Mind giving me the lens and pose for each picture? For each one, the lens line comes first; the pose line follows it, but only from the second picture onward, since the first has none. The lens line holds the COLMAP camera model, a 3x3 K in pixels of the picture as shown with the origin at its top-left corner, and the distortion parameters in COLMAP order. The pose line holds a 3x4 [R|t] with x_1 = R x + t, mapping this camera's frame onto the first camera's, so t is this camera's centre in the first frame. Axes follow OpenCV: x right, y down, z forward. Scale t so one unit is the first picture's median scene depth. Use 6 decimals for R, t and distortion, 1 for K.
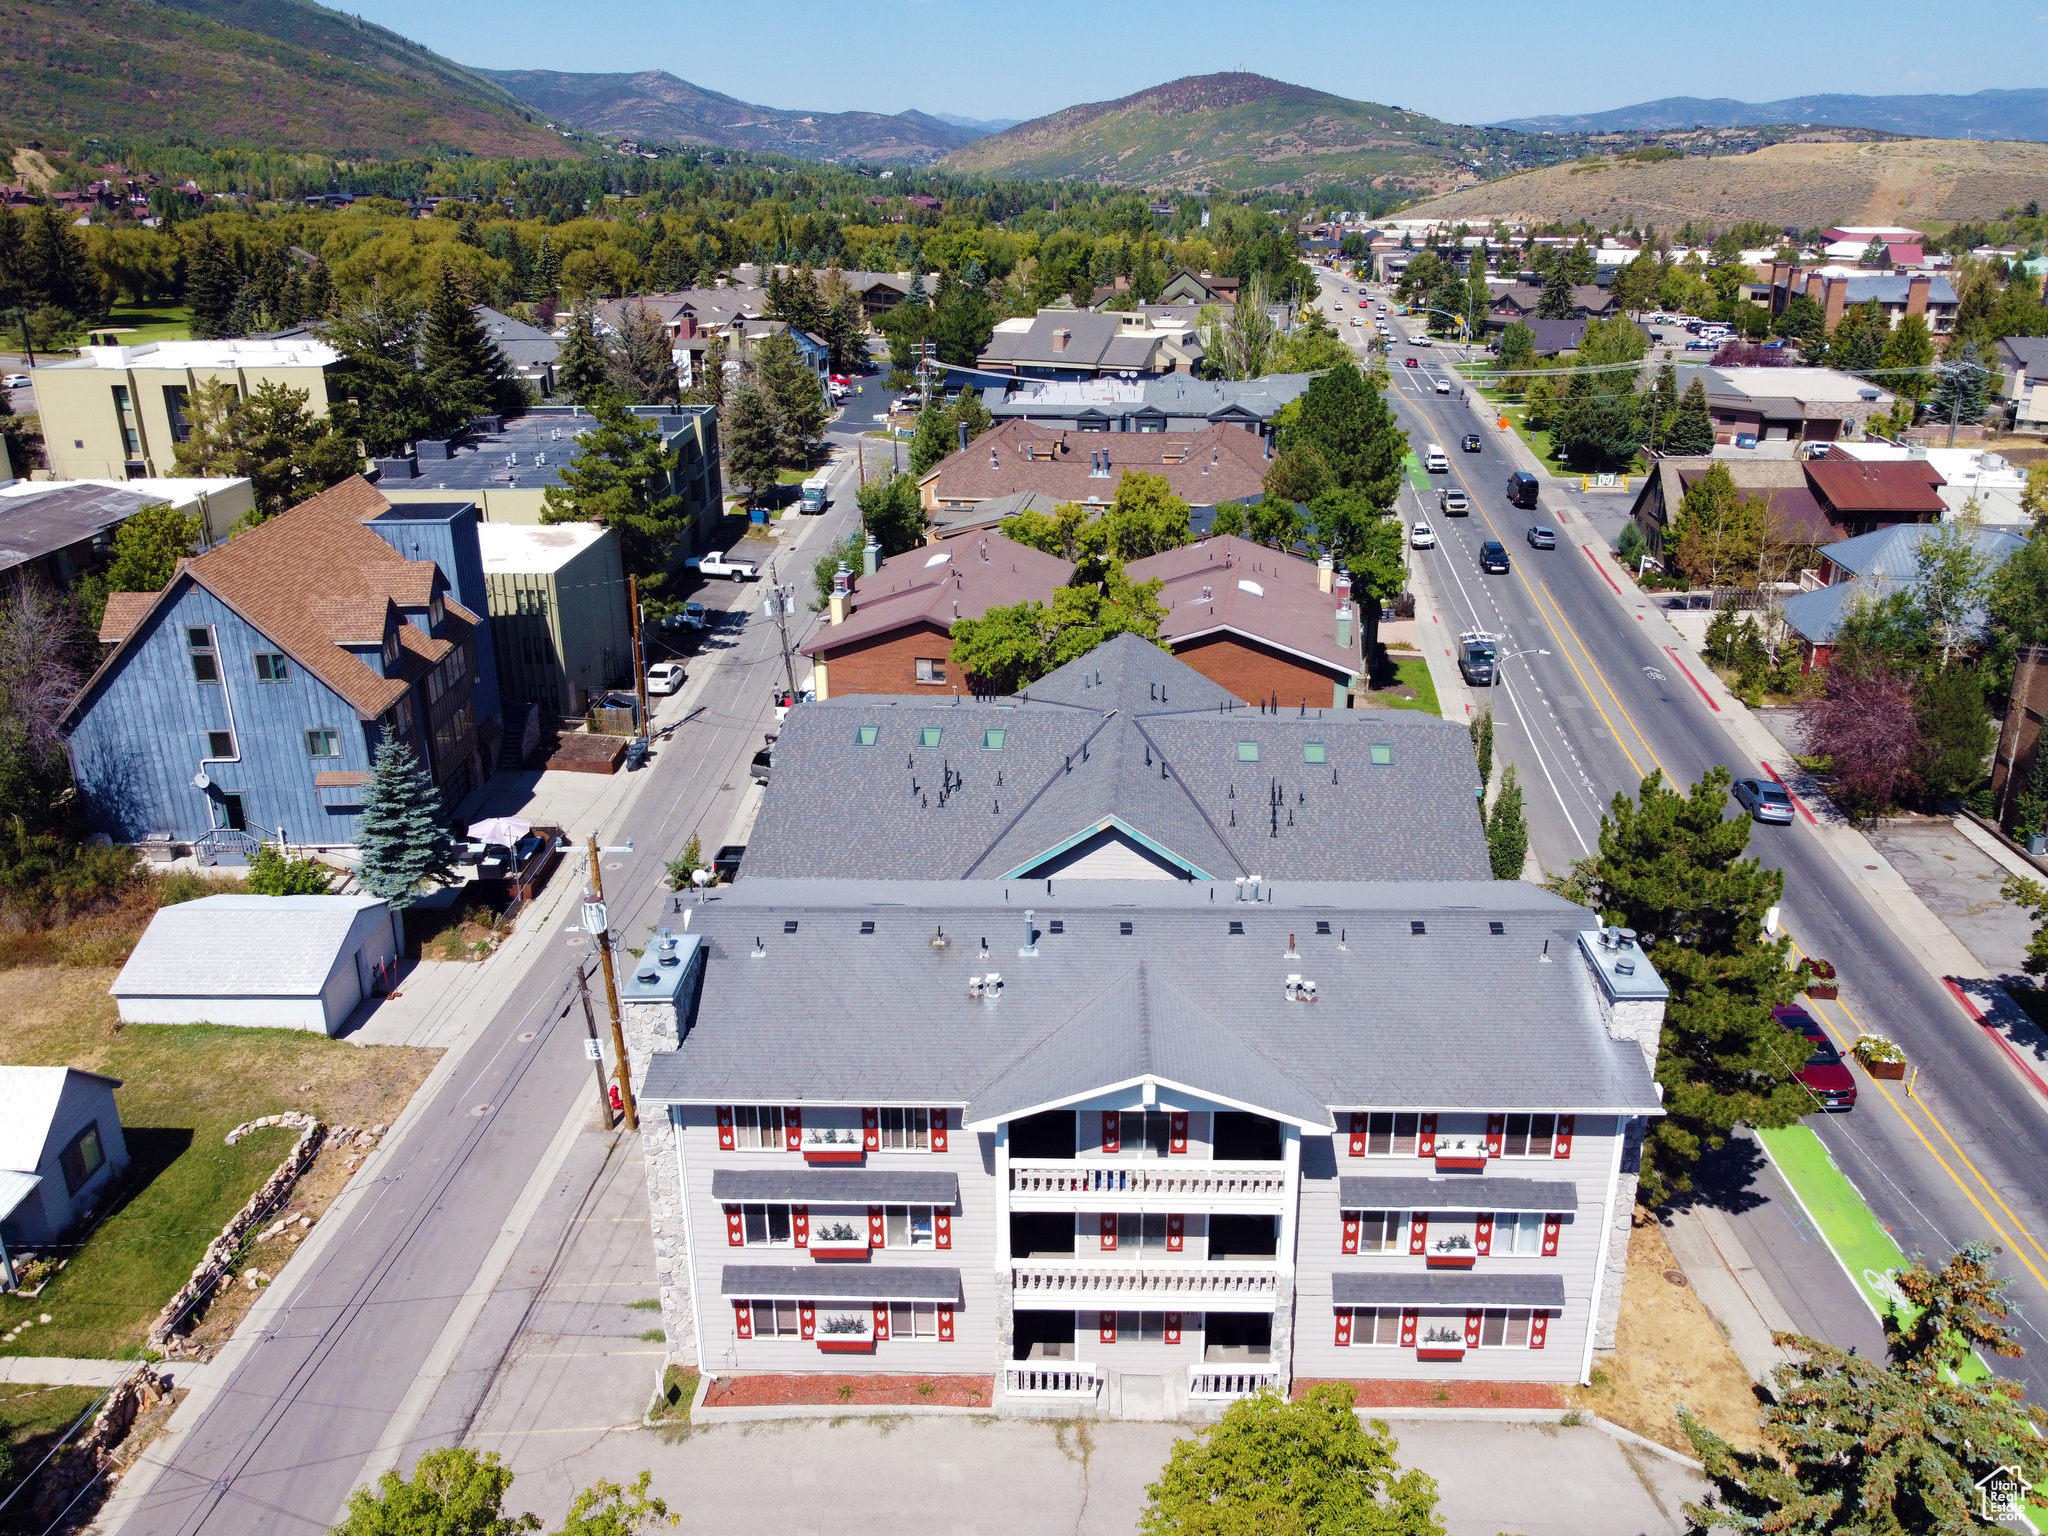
lens RADIAL K [[1558.5, 0, 1029.2], [0, 1558.5, 761.8], [0, 0, 1]] dist [-0.003205, -0.002959]
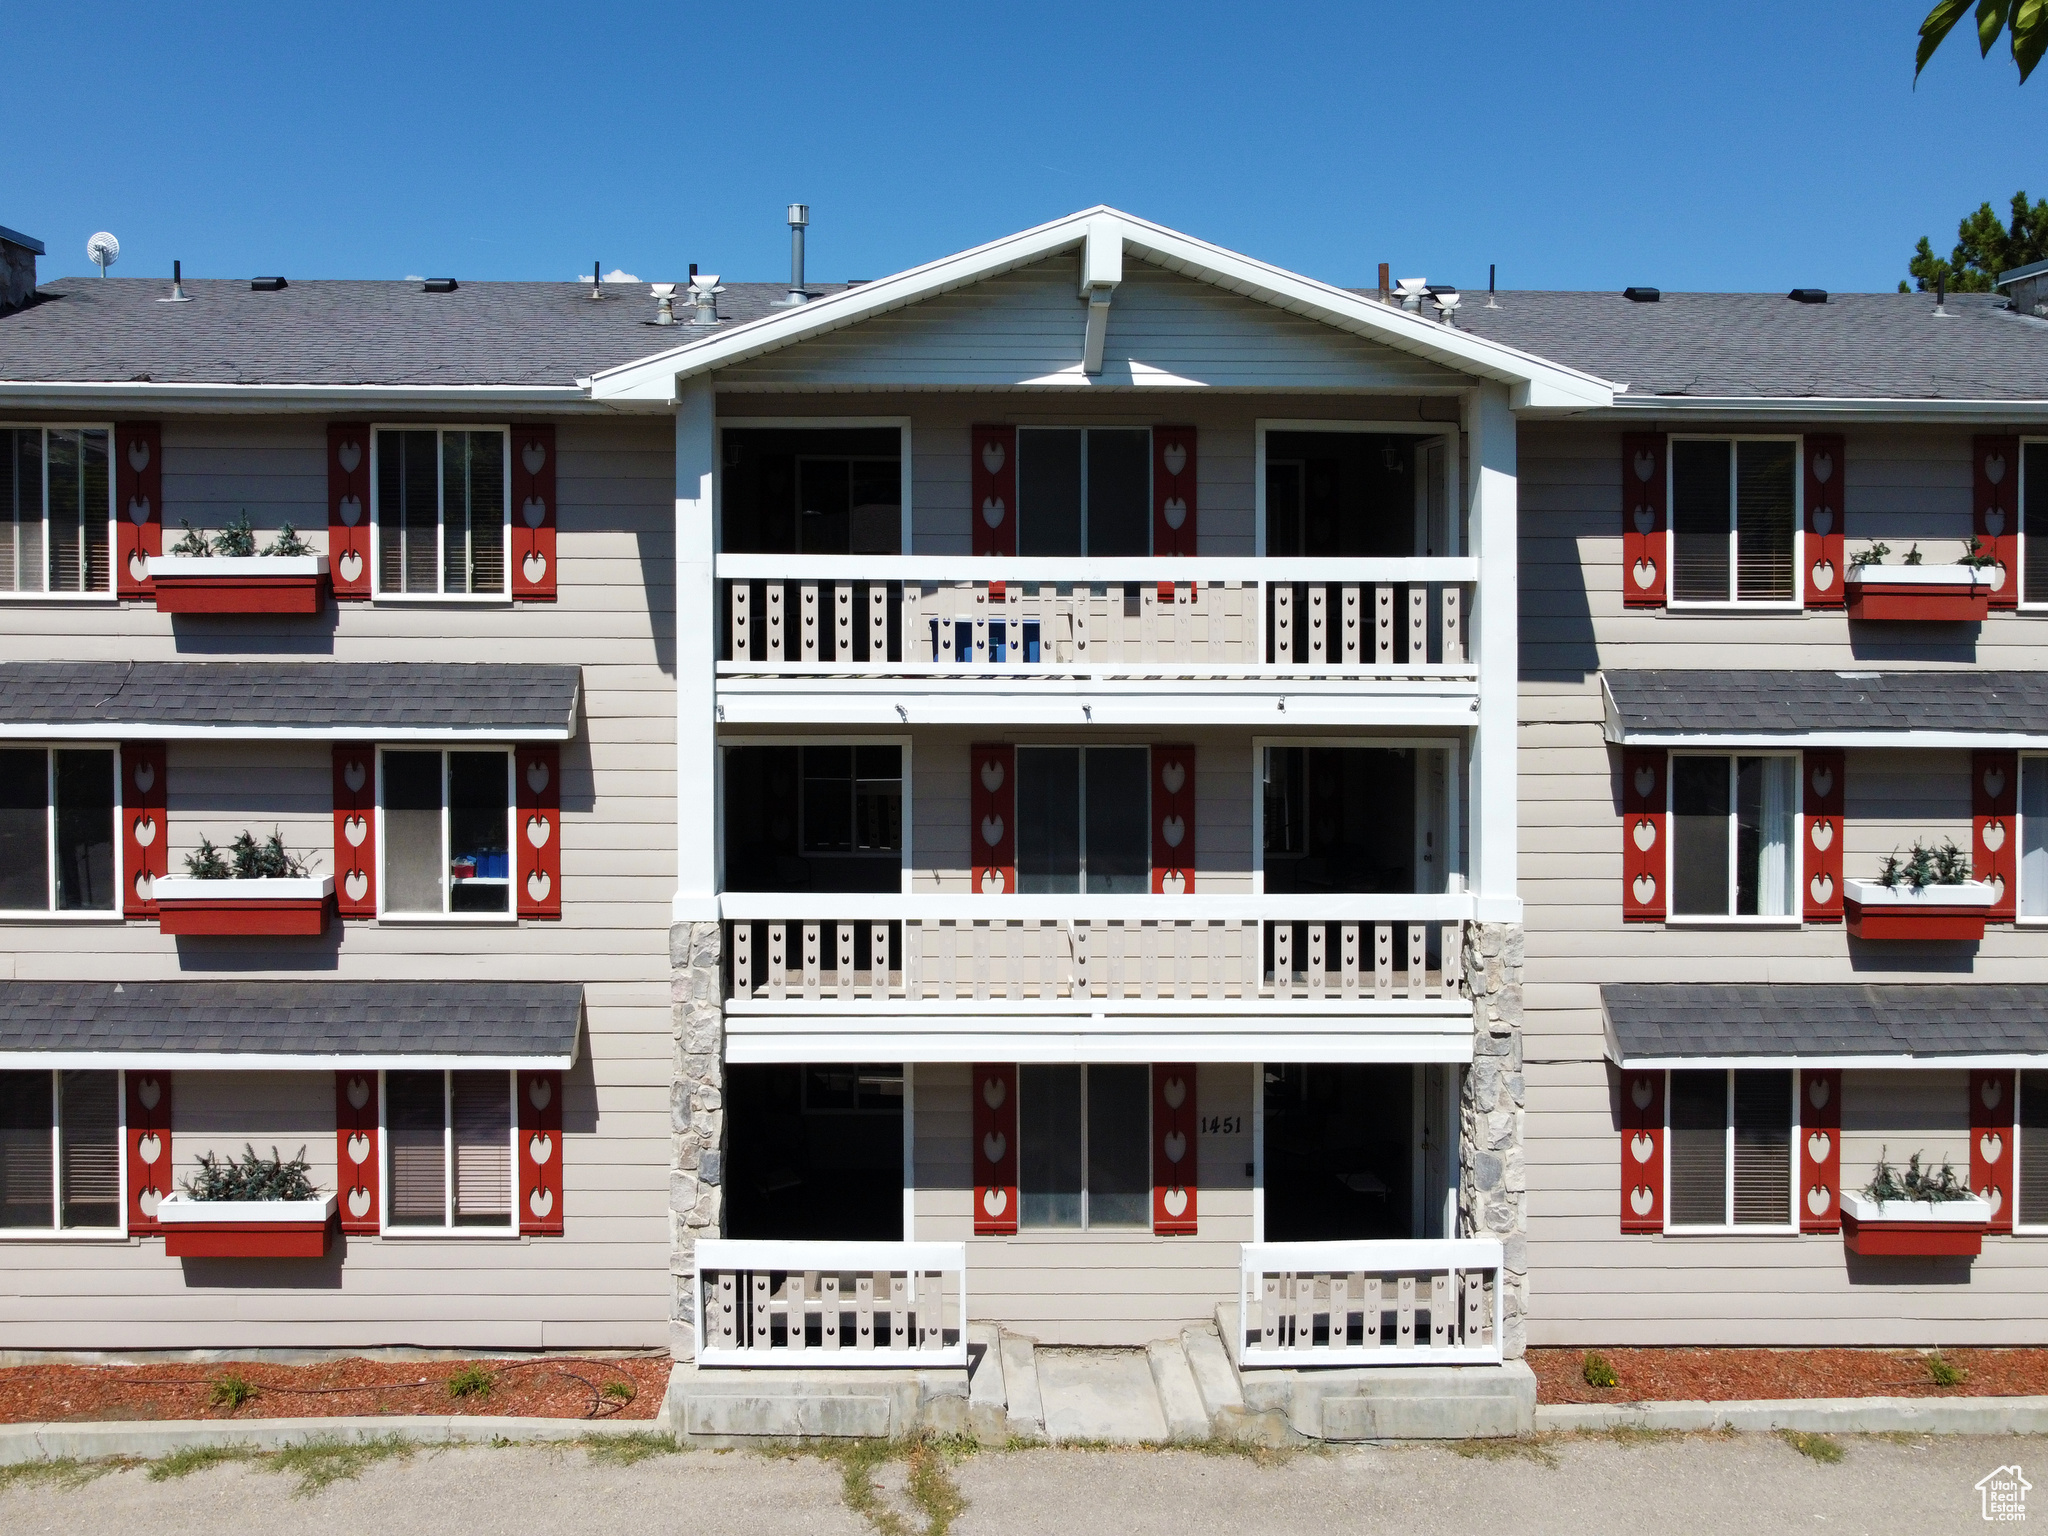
lens RADIAL K [[1510.8, 0, 923.8], [0, 1510.8, 768.0], [0, 0, 1]] dist [-0.001935, -0.006766]
pose [[0.999294, 0.003894, 0.037374, 0.021238], [0.009176, 0.939218, -0.343199, 0.402672], [-0.036439, 0.343299, 0.938519, 0.656879]]
